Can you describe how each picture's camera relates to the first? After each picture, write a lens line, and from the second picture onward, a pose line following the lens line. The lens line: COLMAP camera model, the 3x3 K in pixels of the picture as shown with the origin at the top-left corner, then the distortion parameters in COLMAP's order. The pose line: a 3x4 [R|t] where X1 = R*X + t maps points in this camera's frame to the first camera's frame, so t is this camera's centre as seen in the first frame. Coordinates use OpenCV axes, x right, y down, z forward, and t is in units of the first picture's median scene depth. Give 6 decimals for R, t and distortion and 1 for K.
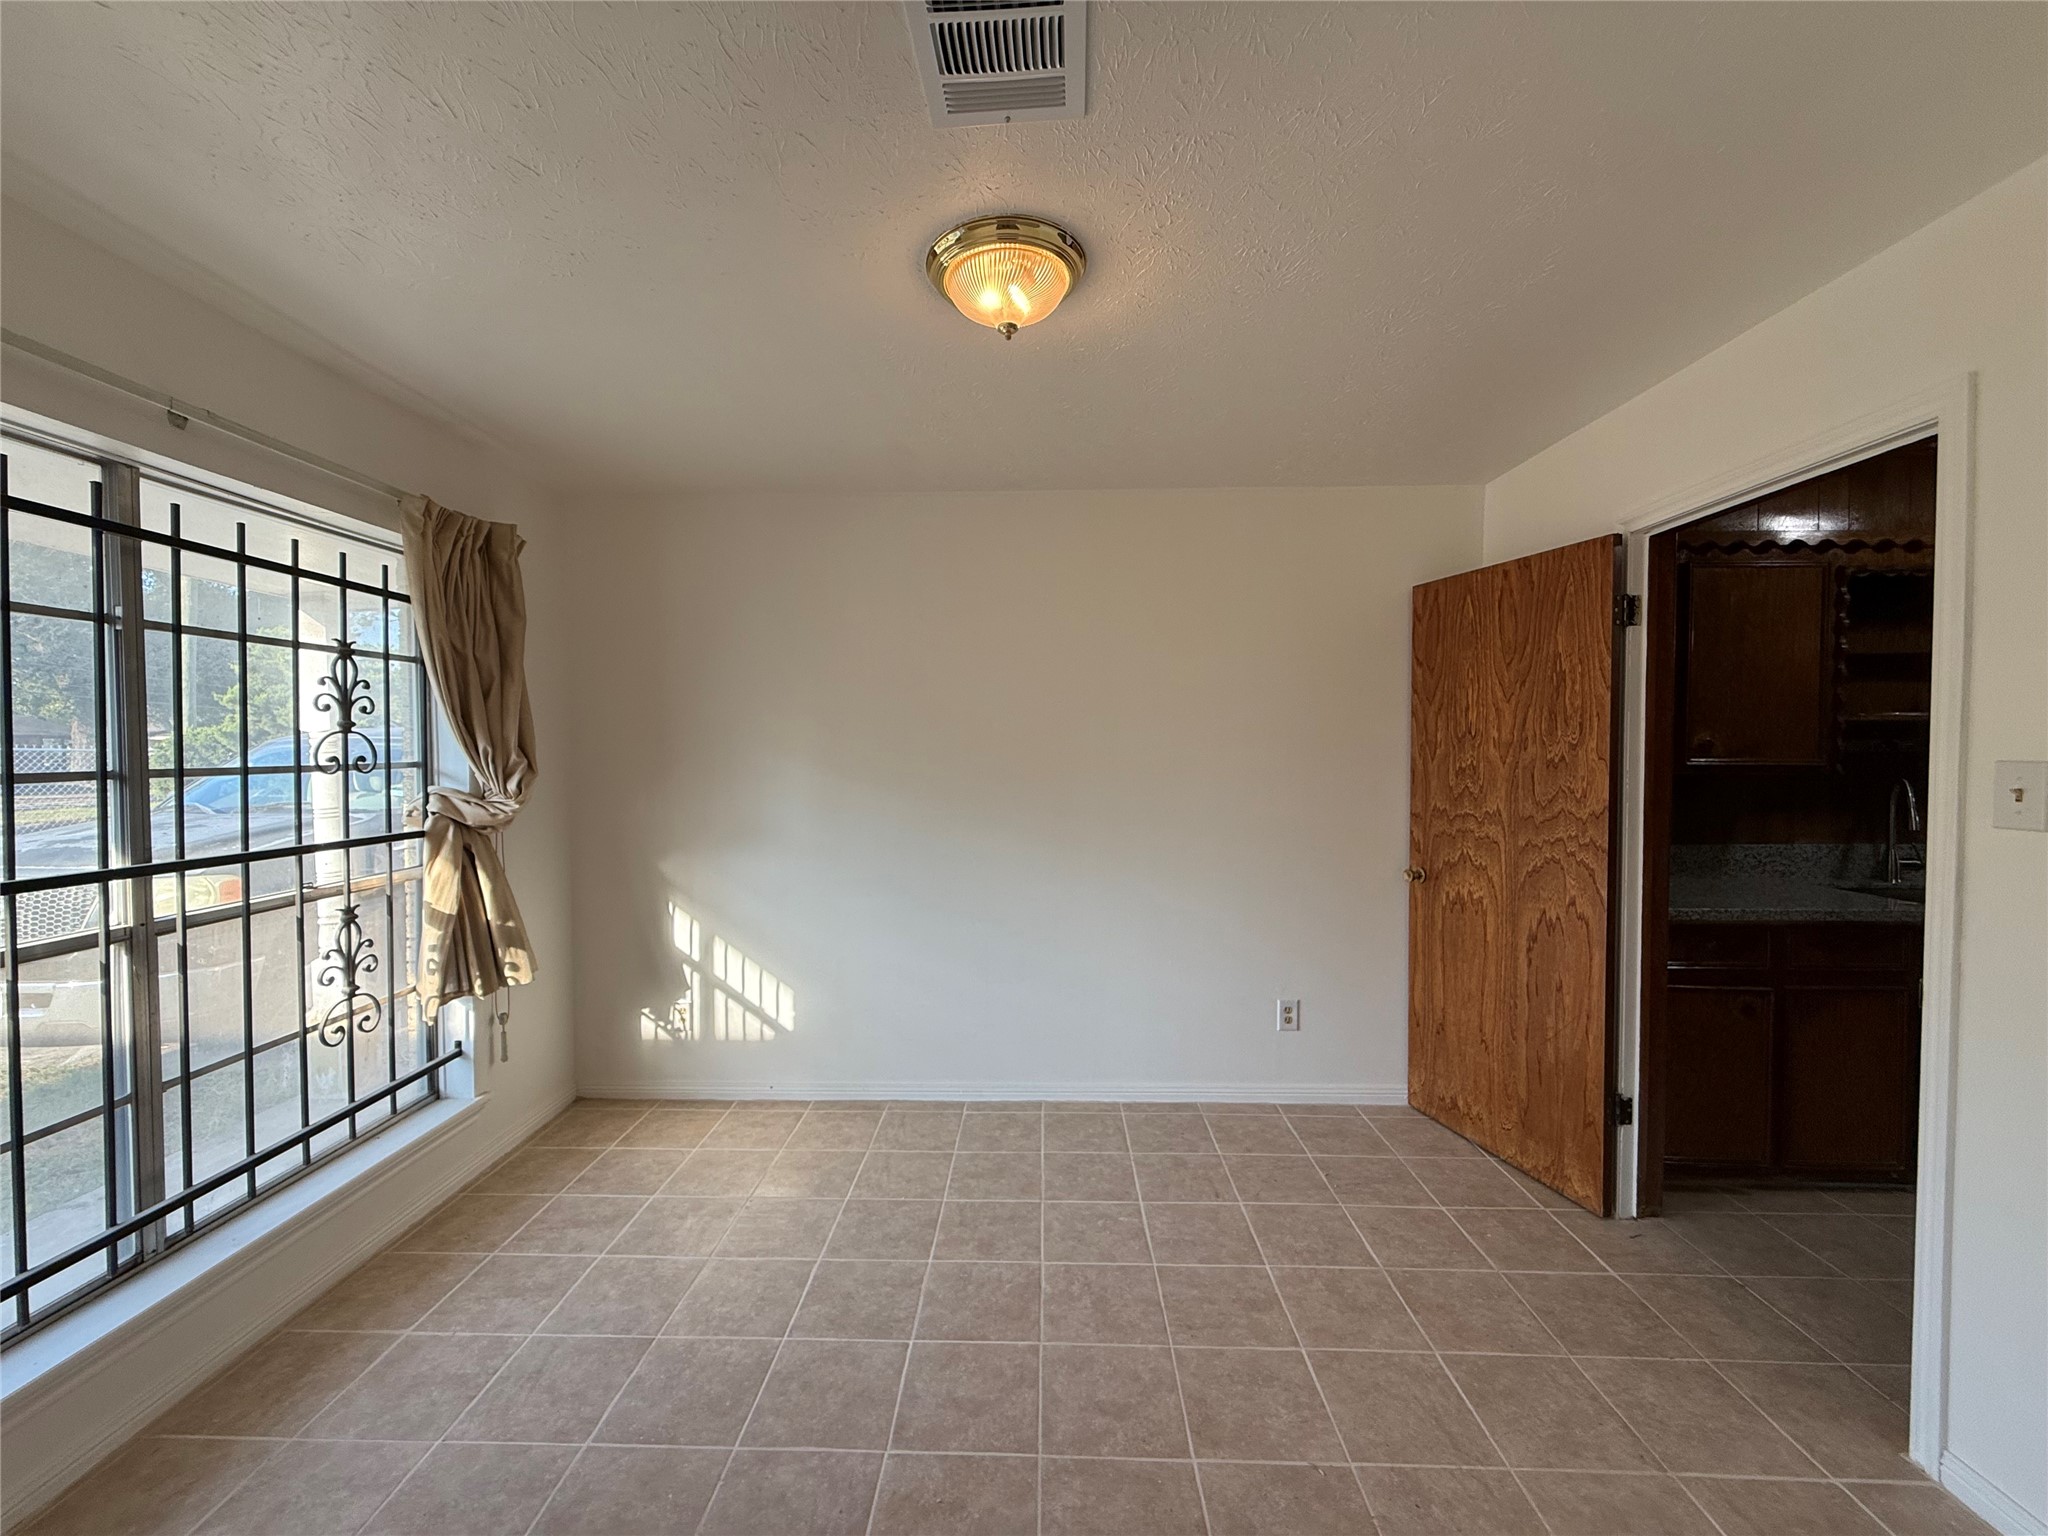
lens RADIAL K [[814.7, 0, 1016.6], [0, 814.7, 765.6], [0, 0, 1]] dist [0.000483, -0.000378]
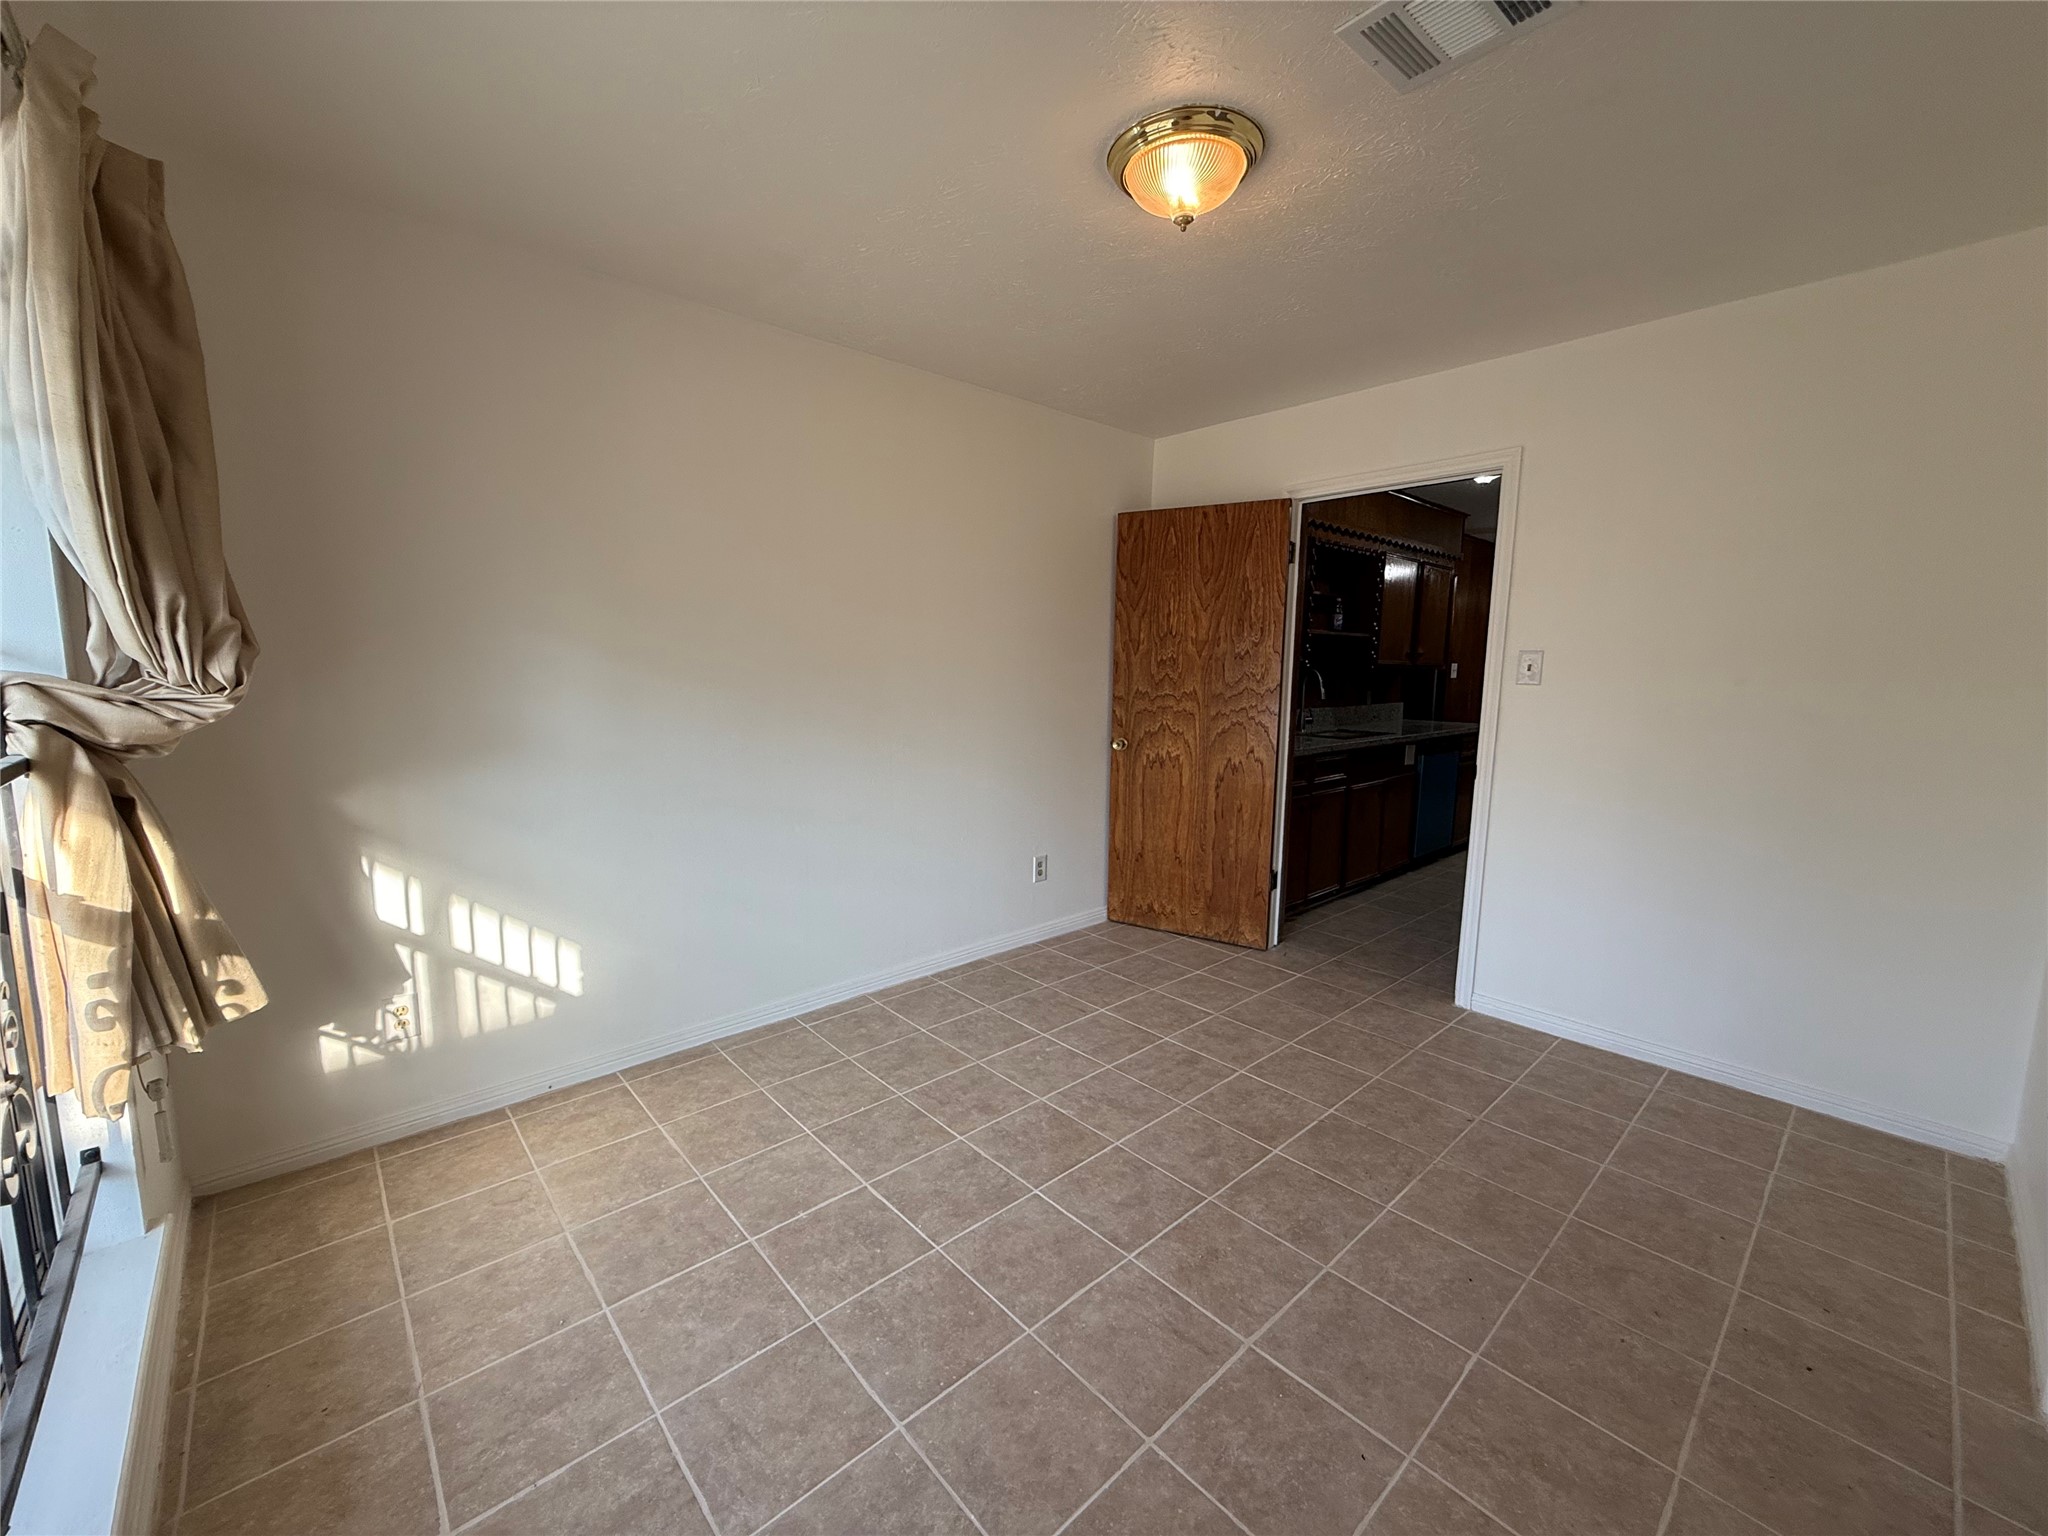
lens RADIAL K [[814.7, 0, 1016.6], [0, 814.7, 765.6], [0, 0, 1]] dist [0.000483, -0.000378]
pose [[0.721879, -0.077594, 0.687655, -0.597214], [-0.000248, 0.993665, 0.112383, 0.026962], [-0.692019, -0.081297, 0.717287, 0.216932]]
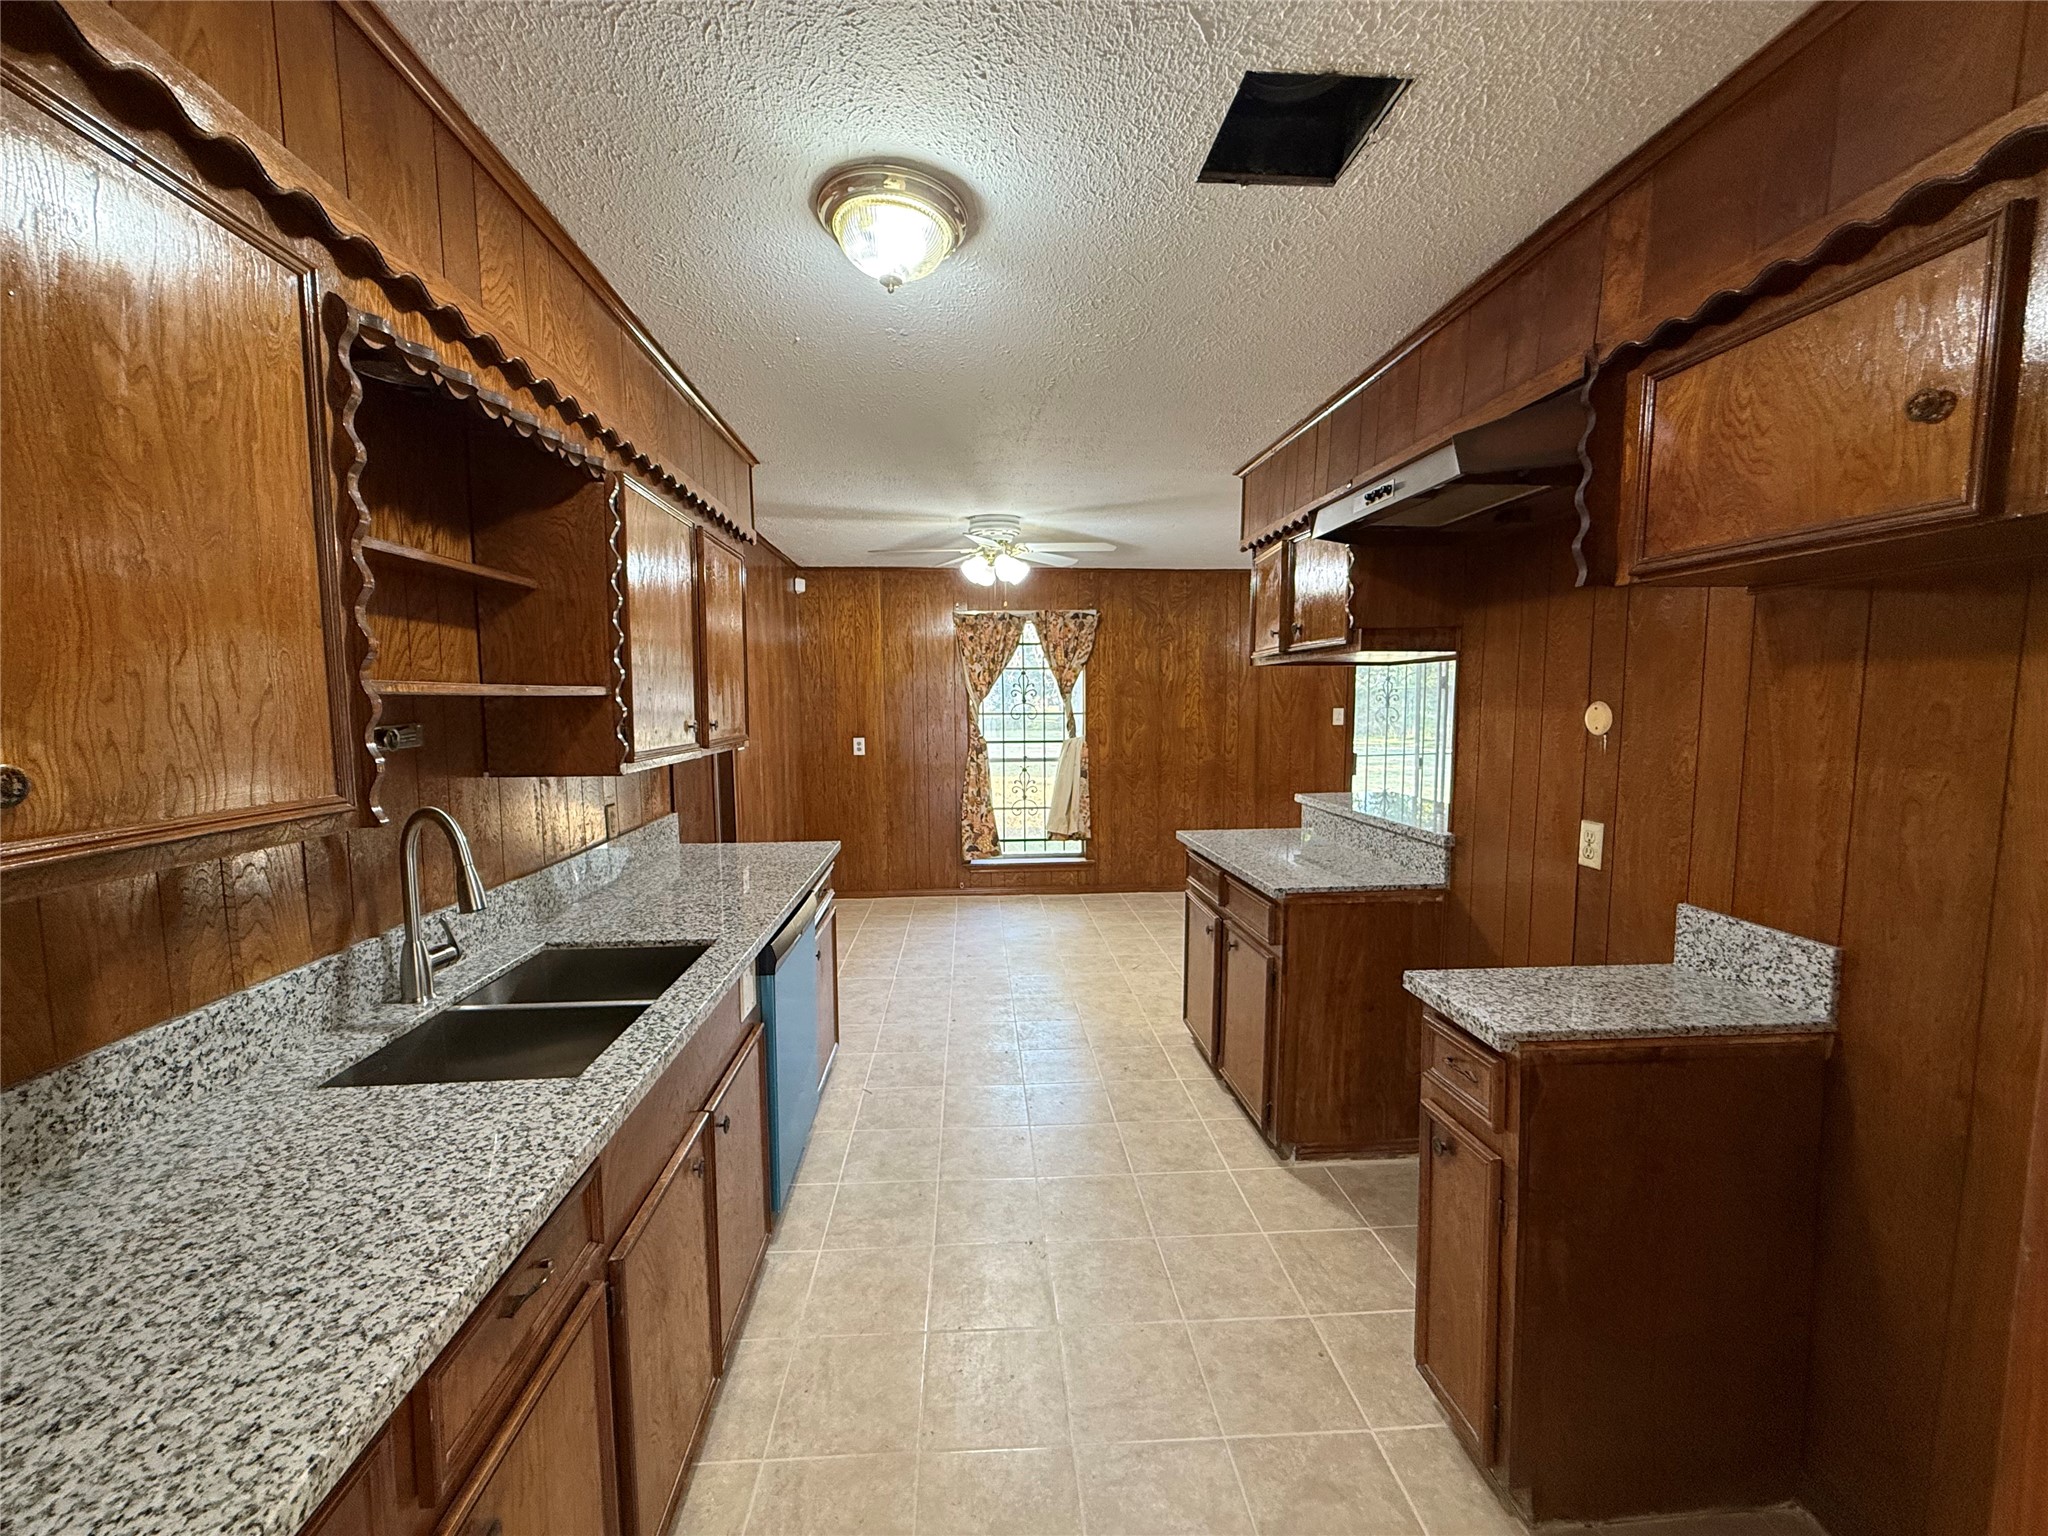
lens RADIAL K [[814.7, 0, 1016.6], [0, 814.7, 765.6], [0, 0, 1]] dist [0.000483, -0.000378]
pose [[-0.098703, -0.081305, 0.991790, 0.600381], [0.022933, 0.996206, 0.083949, -0.048600], [-0.994853, 0.031031, -0.096464, 0.754057]]
